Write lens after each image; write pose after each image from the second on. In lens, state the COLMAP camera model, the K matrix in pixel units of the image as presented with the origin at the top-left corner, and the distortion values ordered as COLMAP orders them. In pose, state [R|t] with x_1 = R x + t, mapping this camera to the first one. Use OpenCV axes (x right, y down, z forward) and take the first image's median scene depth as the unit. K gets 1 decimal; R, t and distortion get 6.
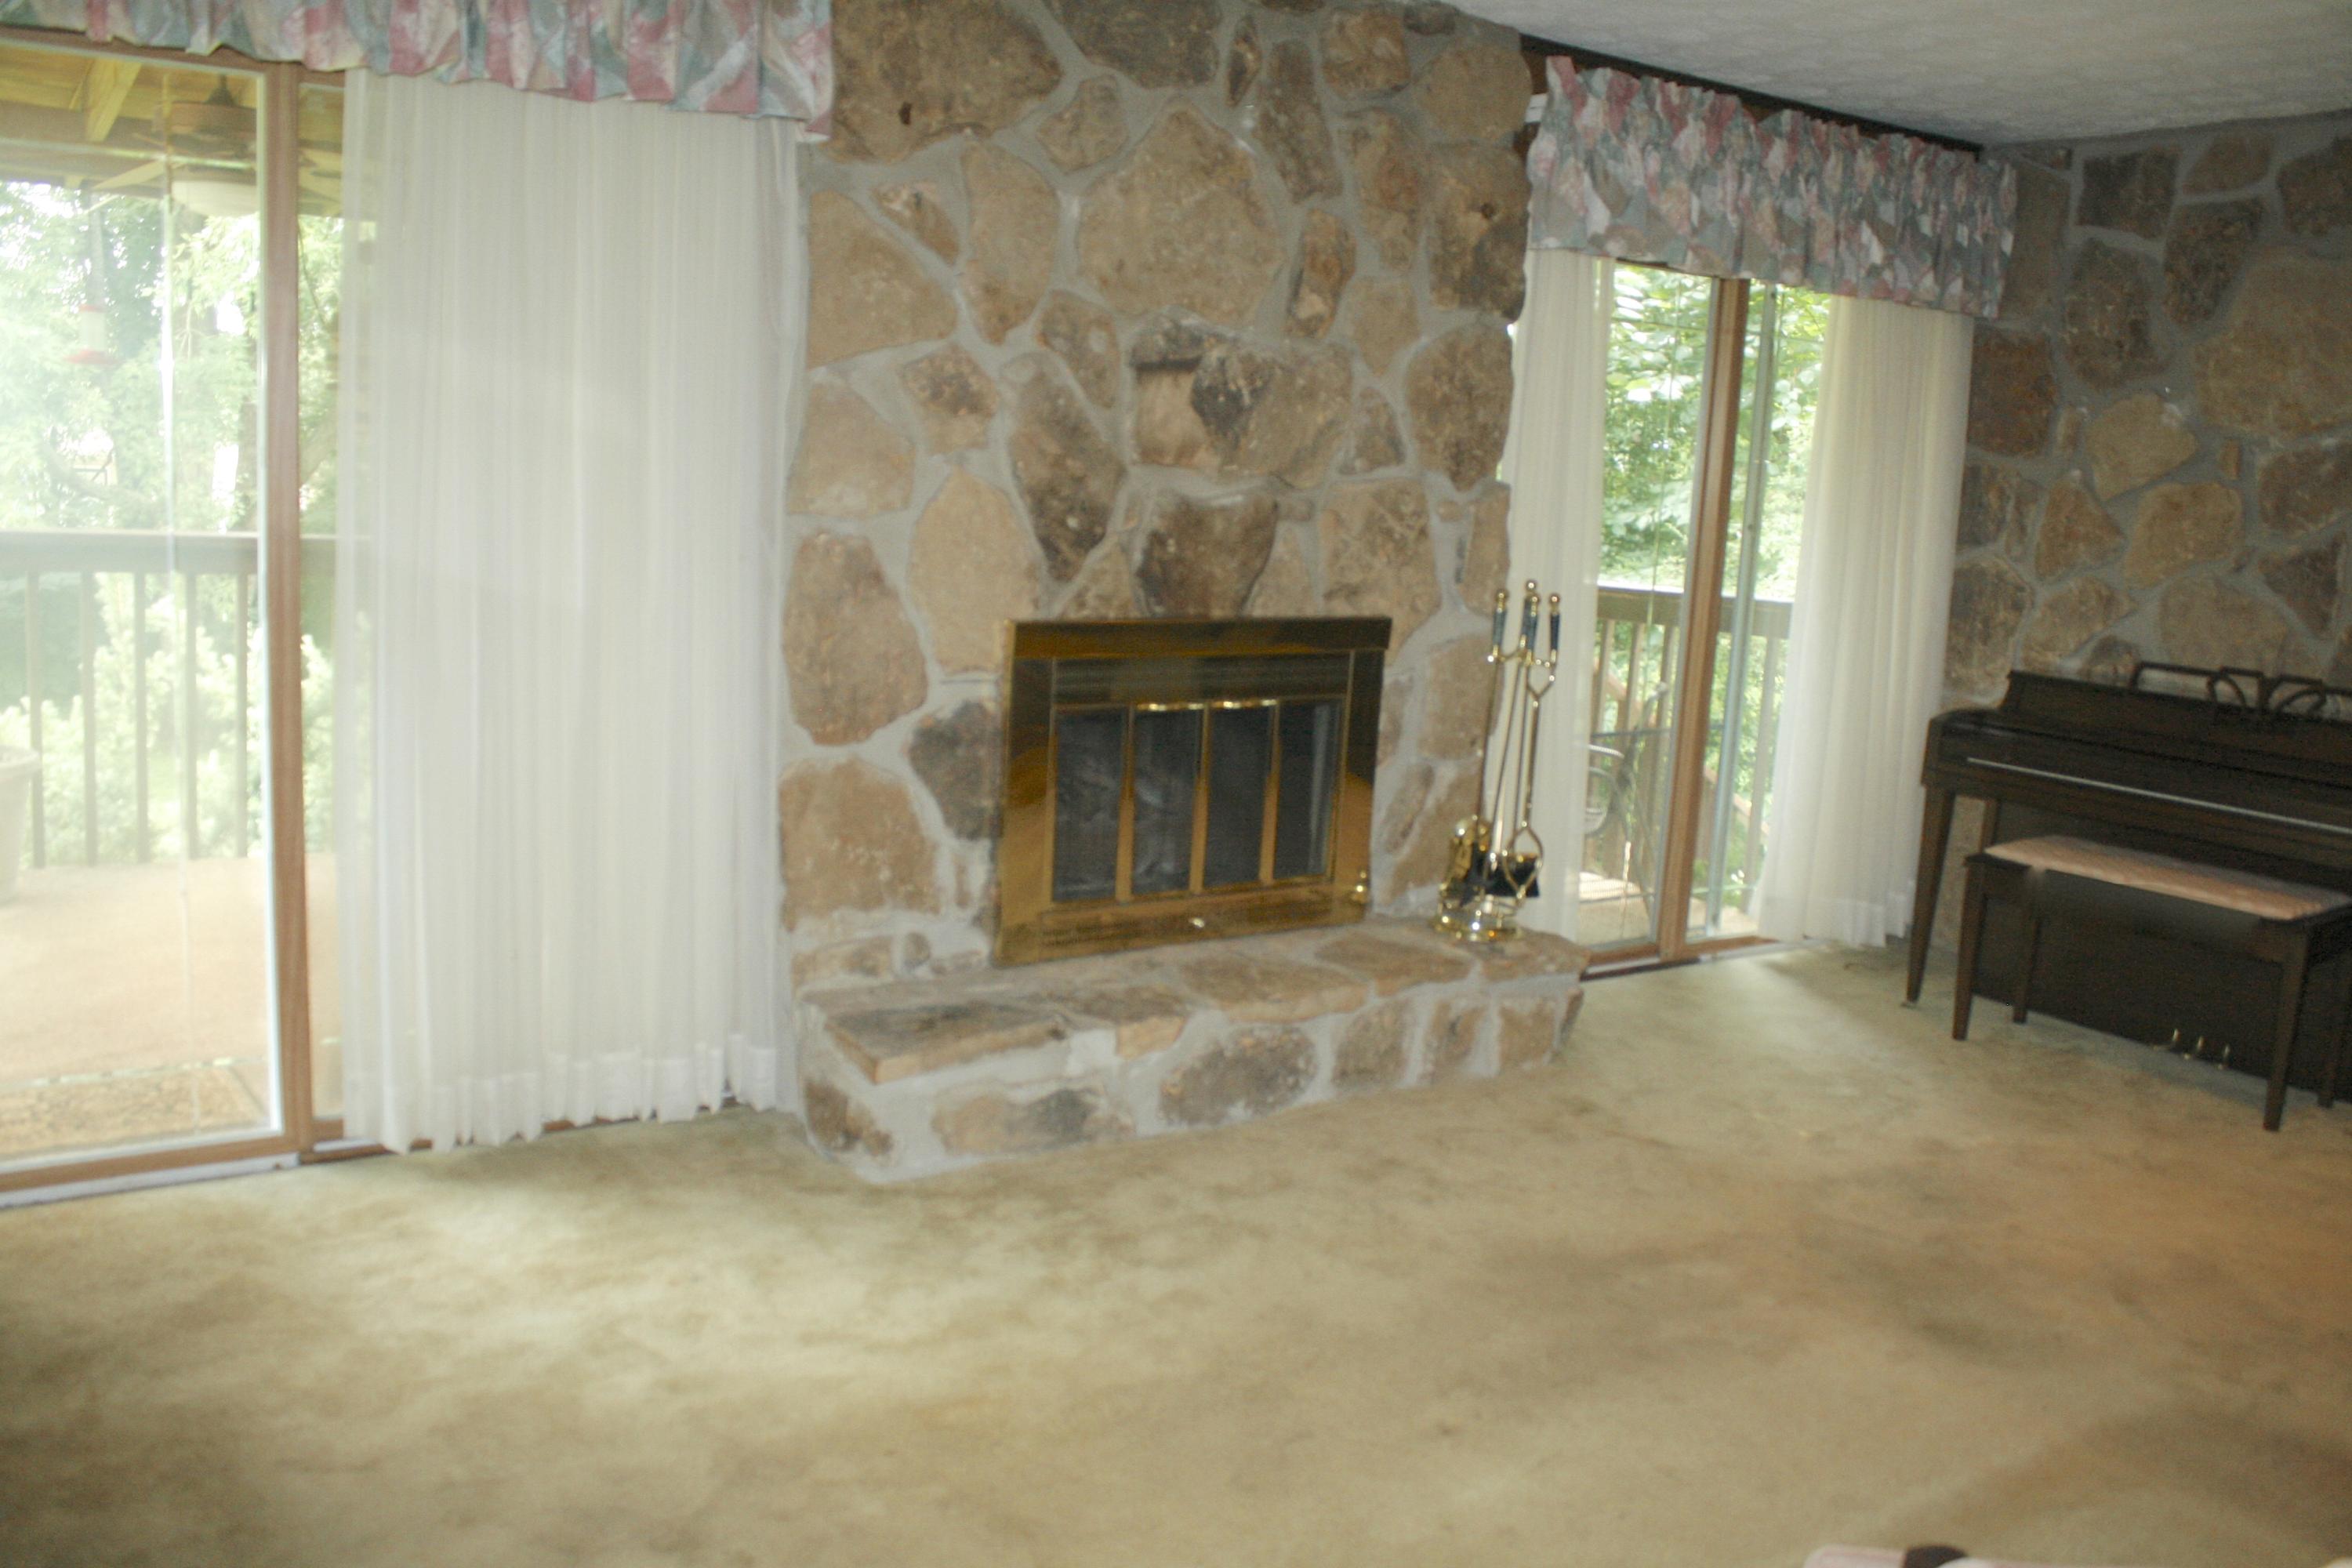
lens RADIAL K [[1963.0, 0, 1156.1], [0, 1963.0, 804.2], [0, 0, 1]] dist [-0.168732, 0.142512]
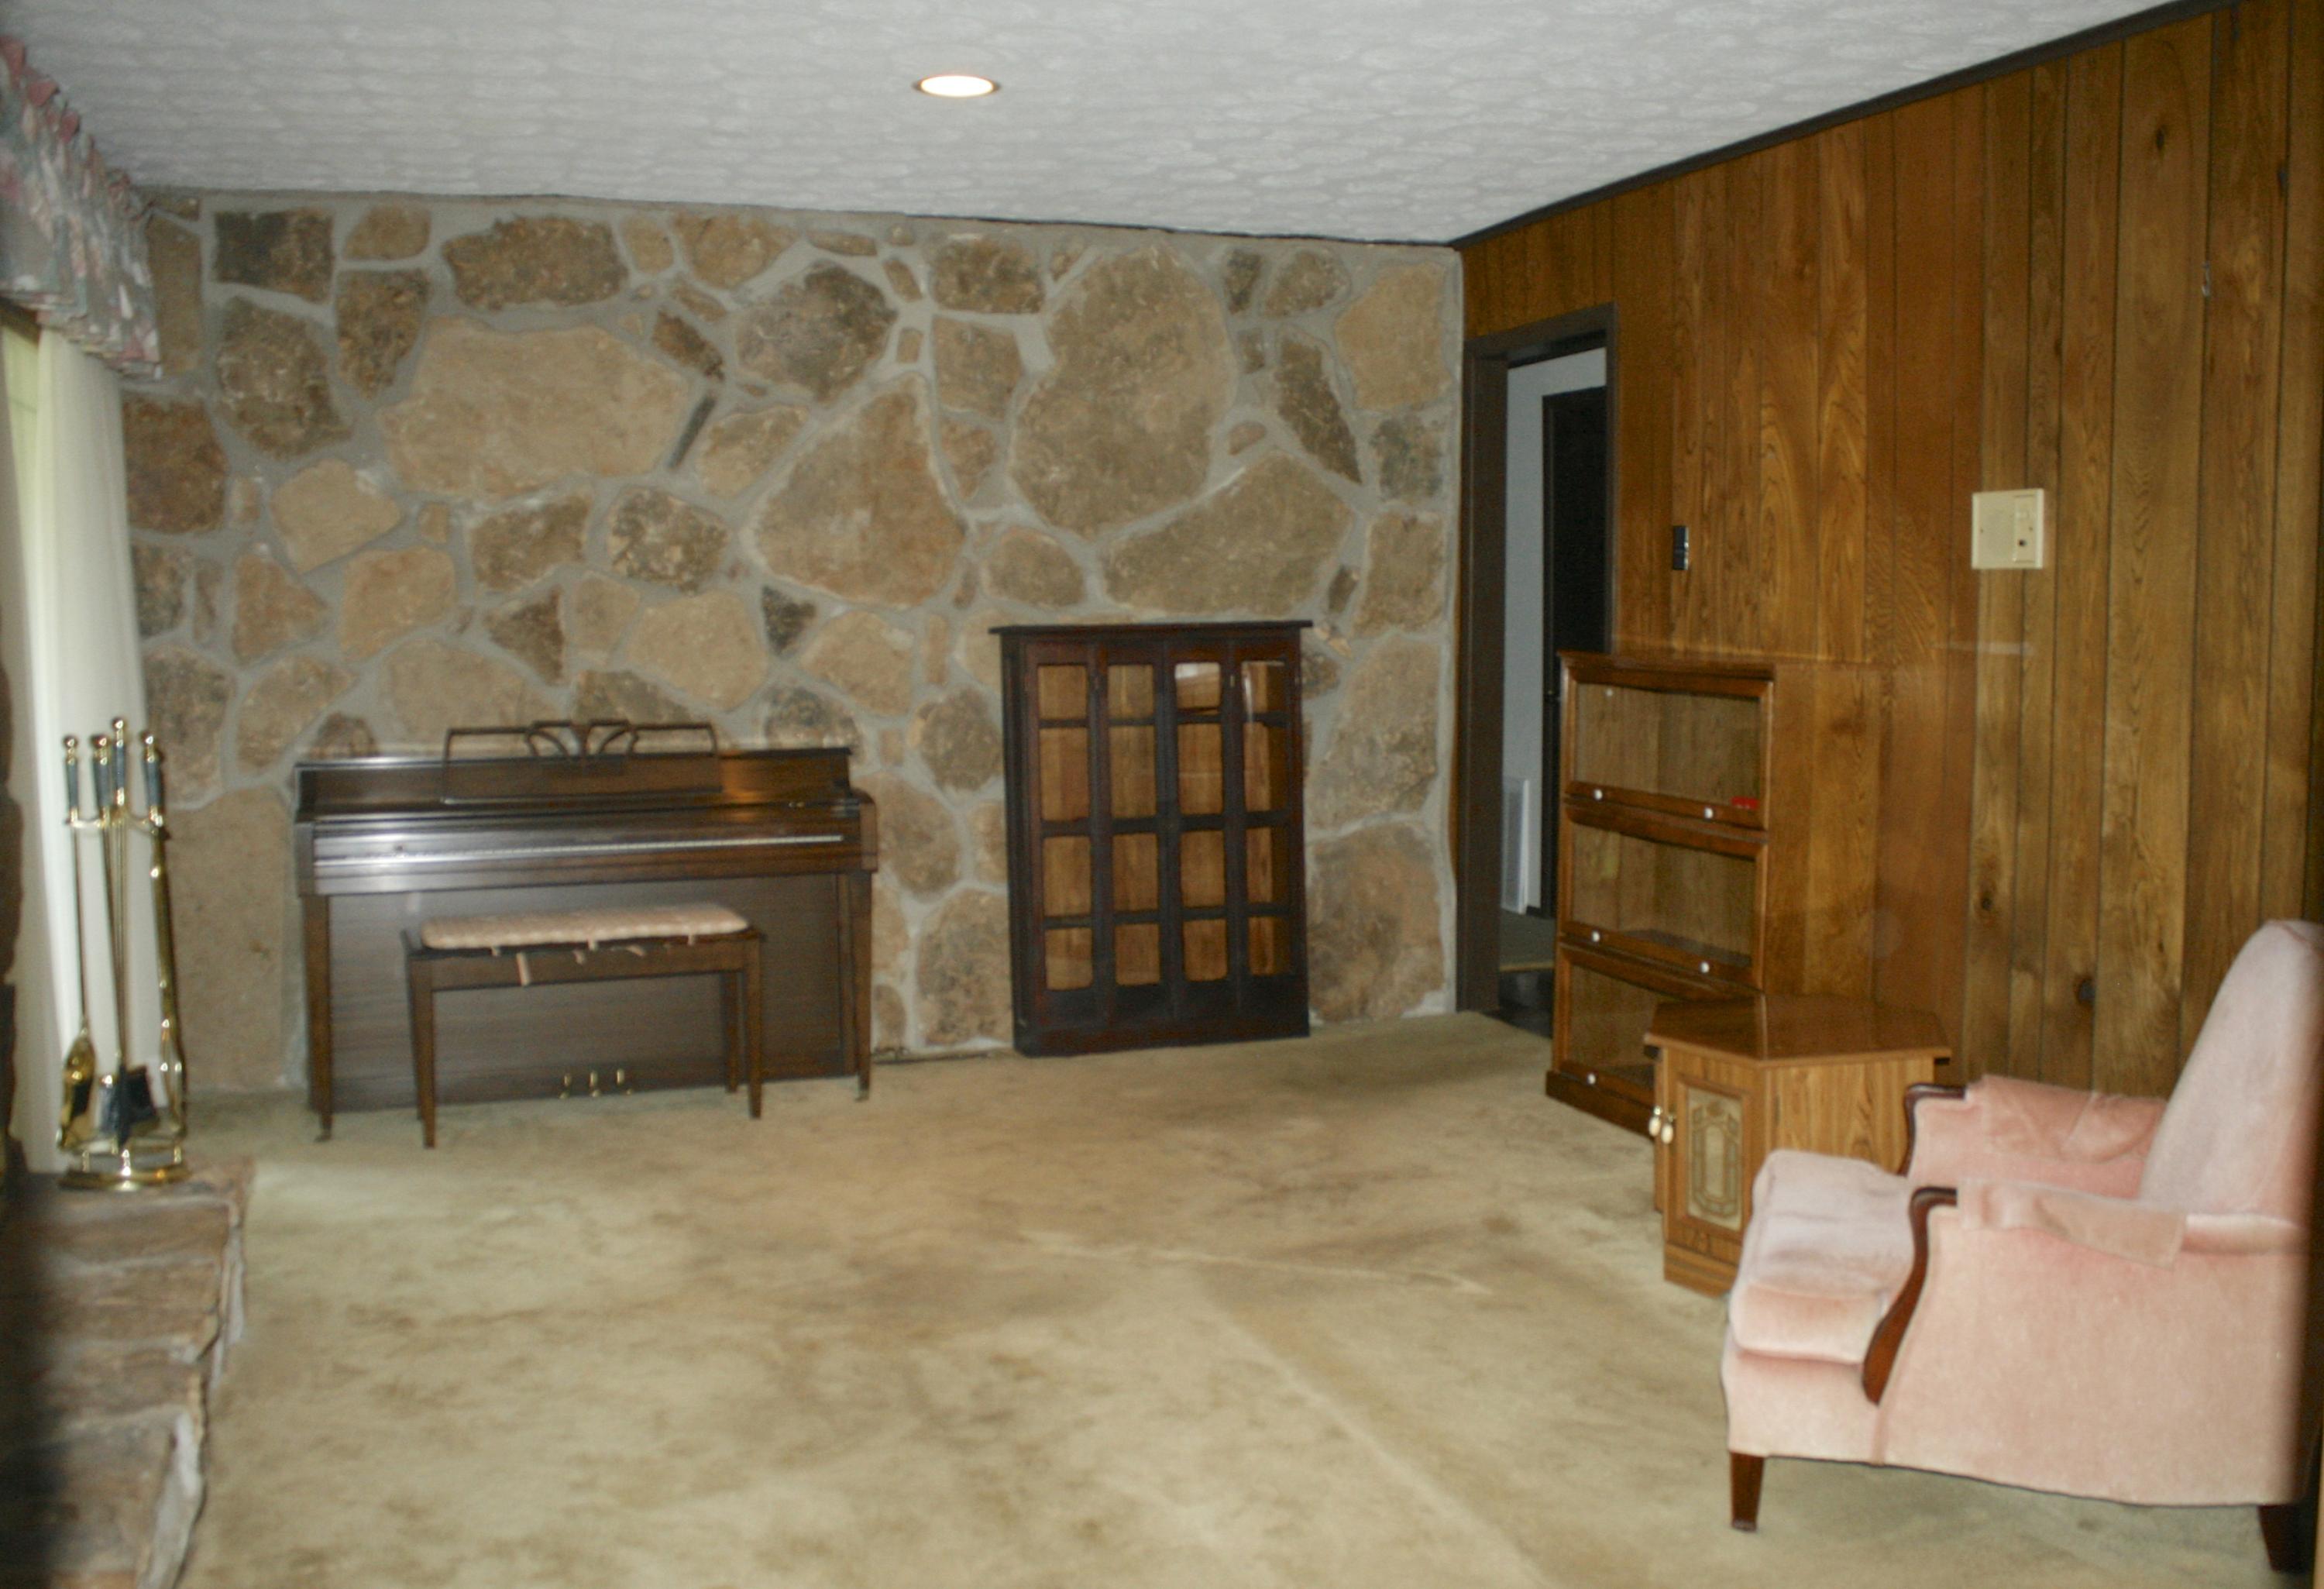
lens RADIAL K [[2190.1, 0, 1162.2], [0, 2190.1, 801.9], [0, 0, 1]] dist [-0.068441, 0.000000]
pose [[0.282166, -0.152676, 0.947139, -0.465395], [0.195406, 0.975706, 0.099067, -0.078745], [-0.939254, 0.157123, 0.305145, 0.307322]]
